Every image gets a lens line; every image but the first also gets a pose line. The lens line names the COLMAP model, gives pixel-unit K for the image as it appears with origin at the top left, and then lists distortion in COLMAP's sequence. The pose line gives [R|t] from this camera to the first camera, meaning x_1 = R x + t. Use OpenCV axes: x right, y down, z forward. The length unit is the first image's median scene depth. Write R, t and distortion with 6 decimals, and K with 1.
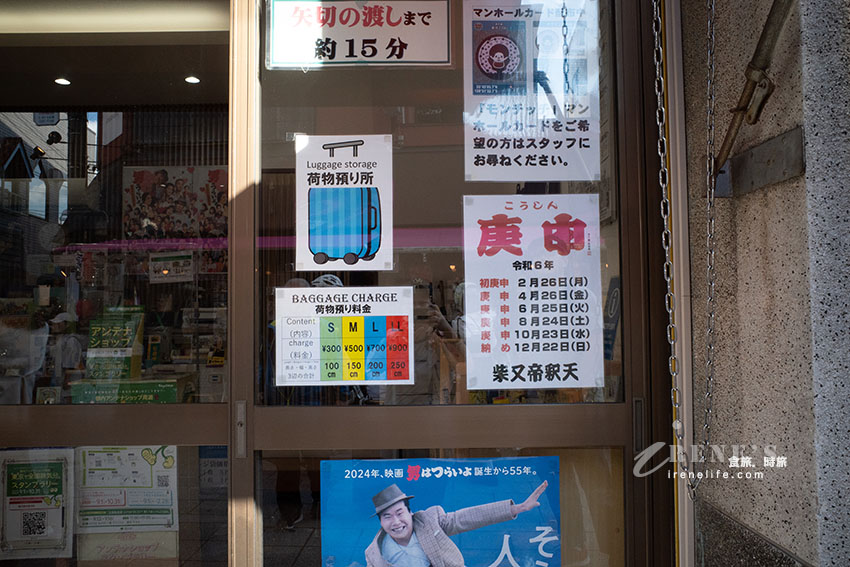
lens RADIAL K [[661.9, 0, 434.6], [0, 661.9, 286.7], [0, 0, 1]] dist [-0.059357, 0.052954]
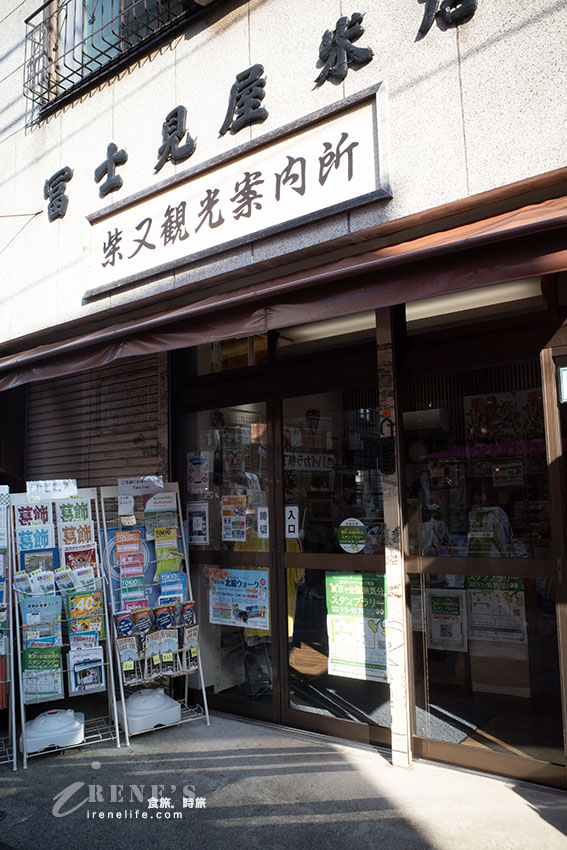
lens RADIAL K [[661.9, 0, 283.5], [0, 661.9, 425.0], [0, 0, 1]] dist [-0.059357, 0.052954]
pose [[0.771868, -0.081173, -0.630579, 0.154145], [0.037882, 0.995926, -0.081833, -0.046272], [0.634653, 0.039276, 0.771799, -0.485196]]
